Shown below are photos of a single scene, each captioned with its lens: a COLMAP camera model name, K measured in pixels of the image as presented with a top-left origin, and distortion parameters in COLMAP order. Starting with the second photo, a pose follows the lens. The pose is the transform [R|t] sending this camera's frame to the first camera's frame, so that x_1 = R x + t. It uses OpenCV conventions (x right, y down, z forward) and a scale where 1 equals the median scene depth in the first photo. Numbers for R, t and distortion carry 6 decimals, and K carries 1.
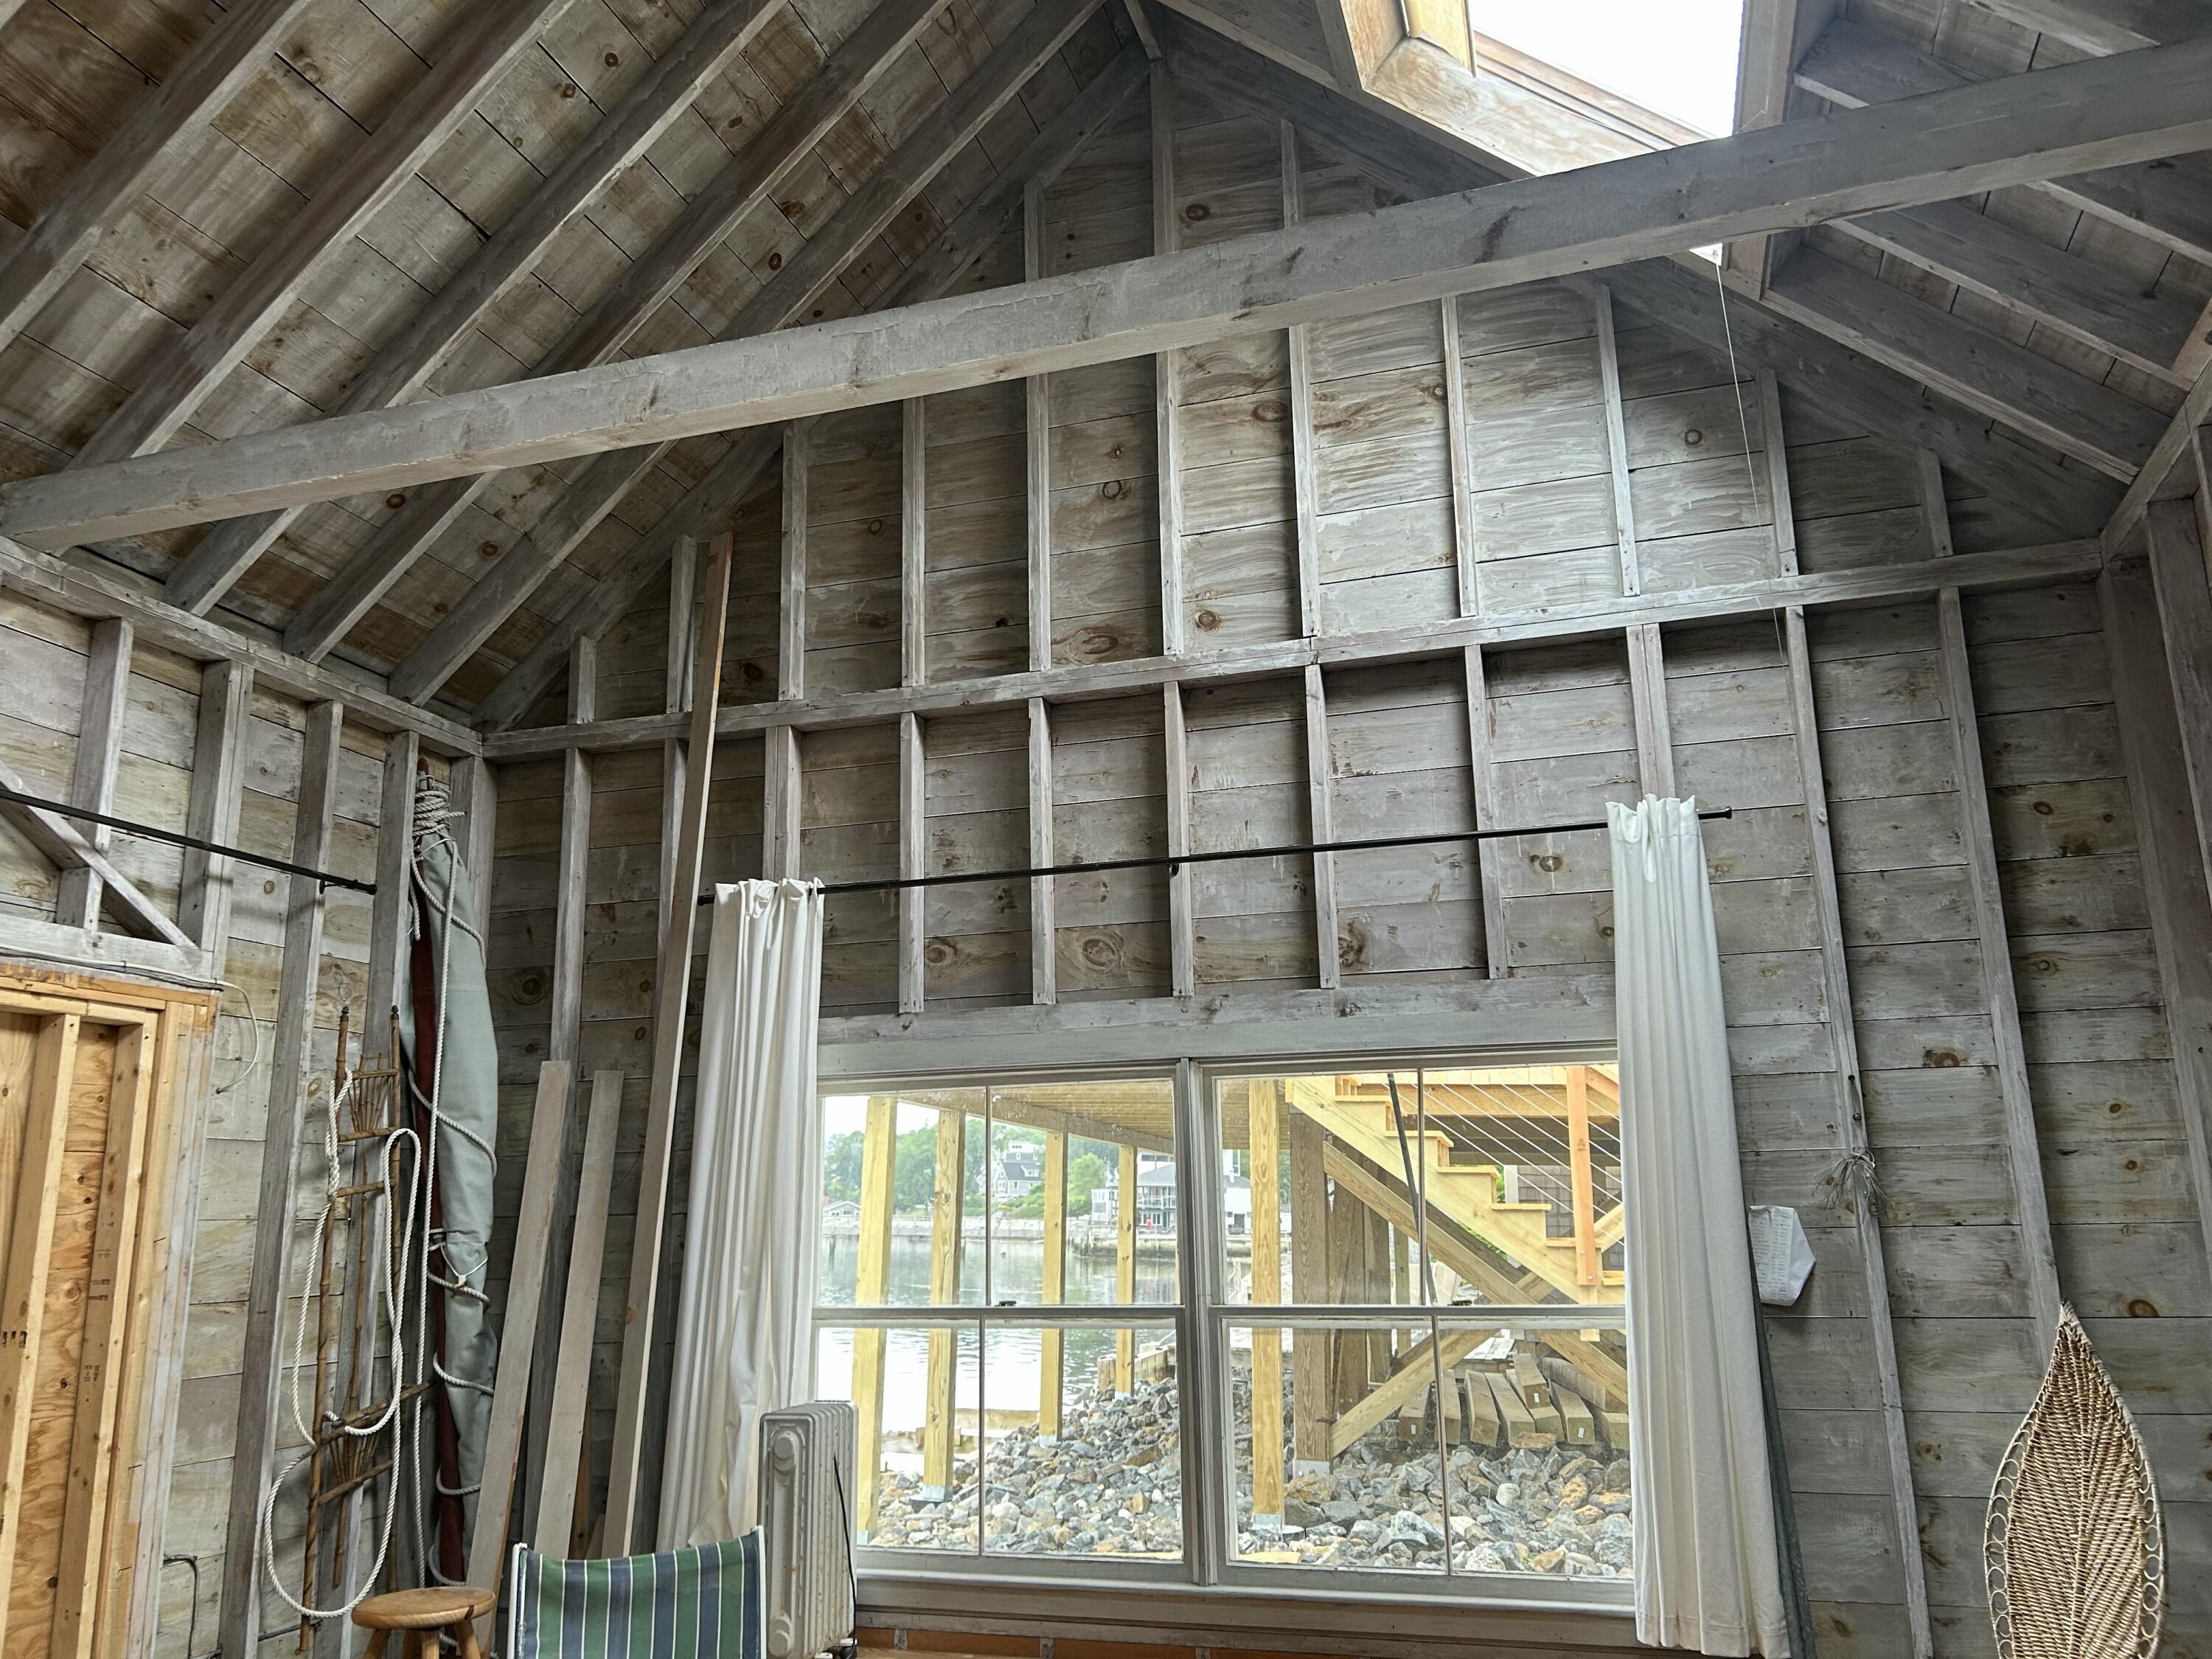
lens RADIAL K [[1655.8, 0, 1106.0], [0, 1655.8, 829.5], [0, 0, 1]] dist [0.081586, -0.071657]
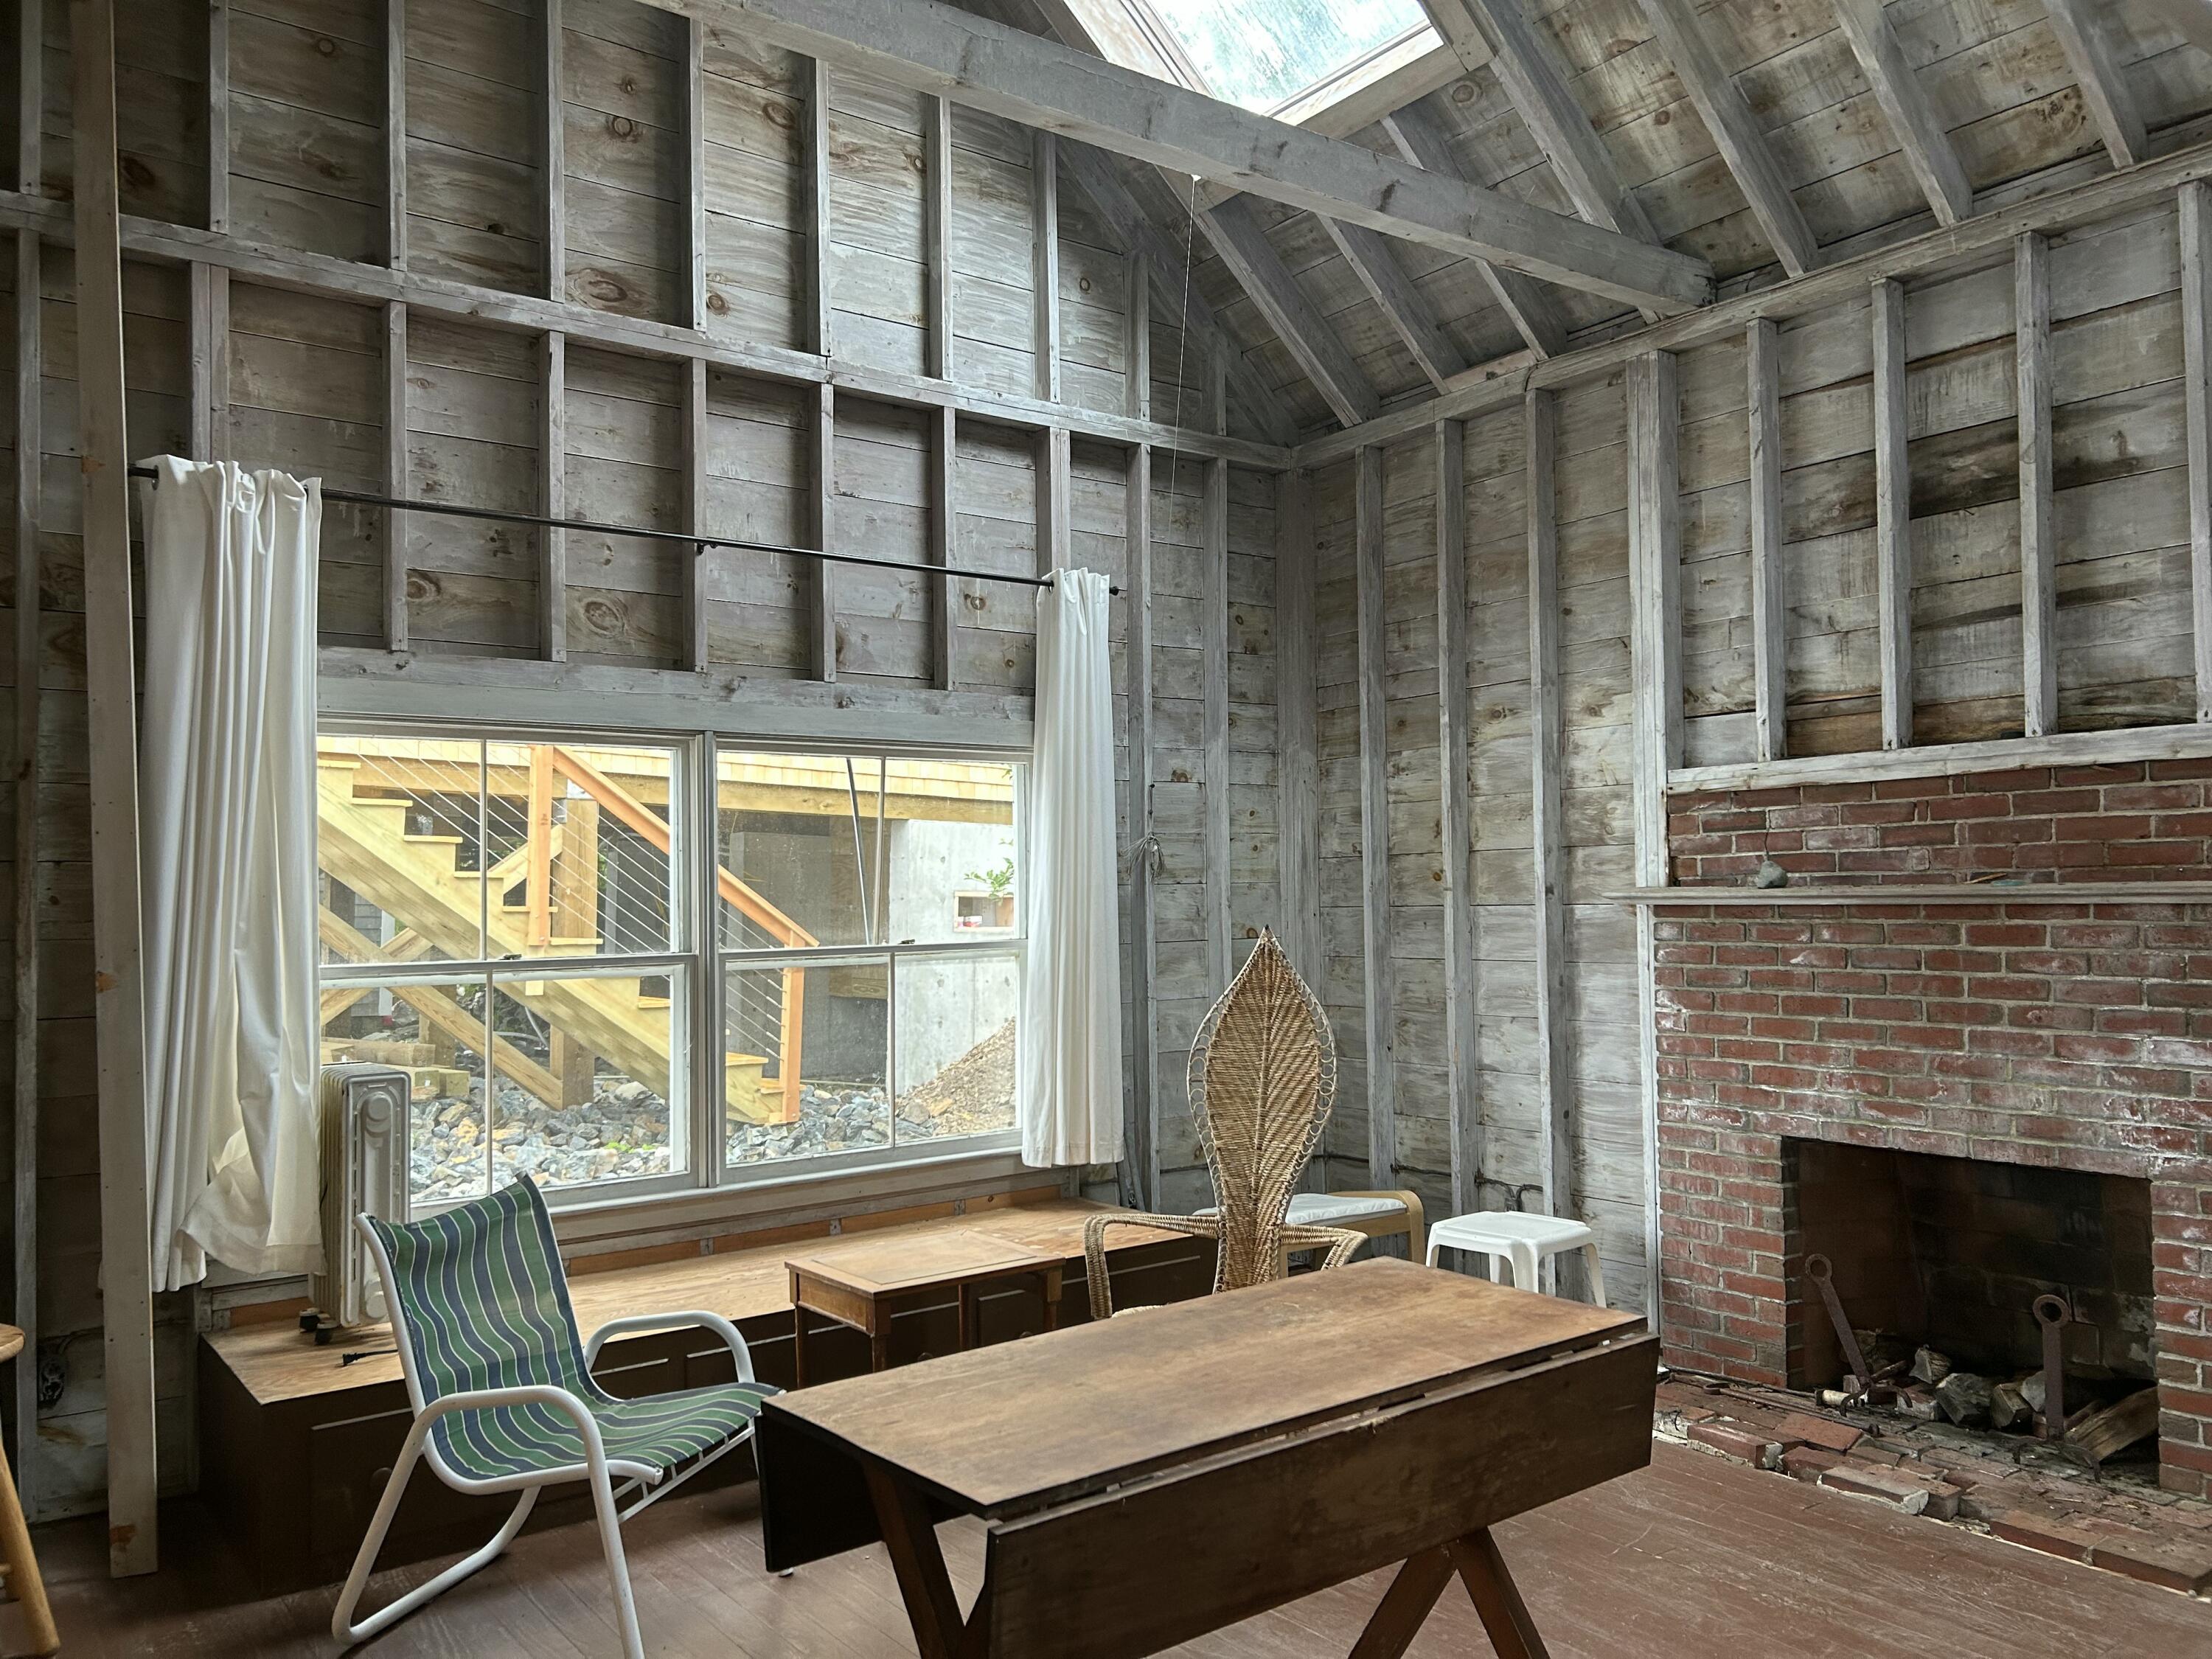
lens RADIAL K [[1643.0, 0, 1106.0], [0, 1643.0, 829.5], [0, 0, 1]] dist [0.047173, -0.060751]
pose [[0.584329, 0.037685, 0.810641, -0.632316], [-0.187257, 0.978225, 0.089503, 0.055169], [-0.789617, -0.204097, 0.578662, 0.168448]]
